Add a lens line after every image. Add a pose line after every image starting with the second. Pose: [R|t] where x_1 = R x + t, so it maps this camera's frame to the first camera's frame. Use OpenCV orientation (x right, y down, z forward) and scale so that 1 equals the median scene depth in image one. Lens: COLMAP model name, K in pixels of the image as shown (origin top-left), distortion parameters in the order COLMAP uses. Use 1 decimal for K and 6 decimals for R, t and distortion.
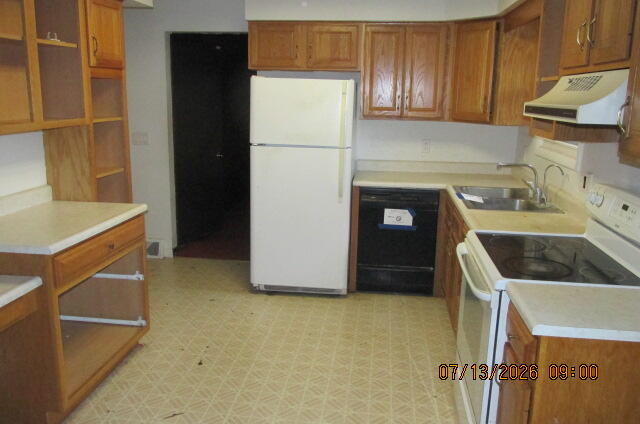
lens RADIAL K [[535.7, 0, 318.4], [0, 535.7, 208.1], [0, 0, 1]] dist [-0.026888, -0.001109]
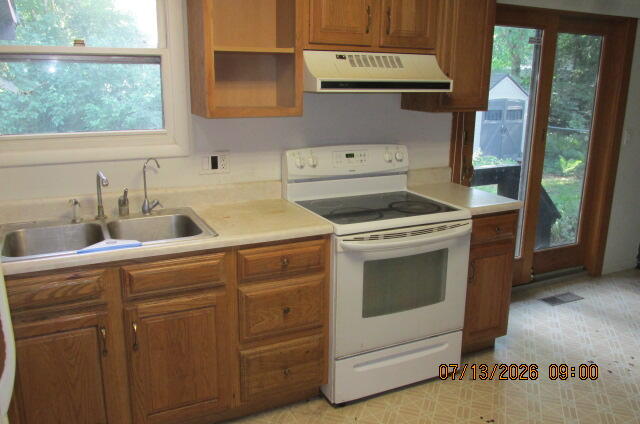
lens RADIAL K [[535.7, 0, 318.9], [0, 535.7, 209.1], [0, 0, 1]] dist [-0.026888, -0.001109]
pose [[-0.549840, -0.223677, 0.804763, -0.326490], [0.153532, 0.919996, 0.360603, -0.251575], [-0.821038, 0.321831, -0.471509, 1.174898]]
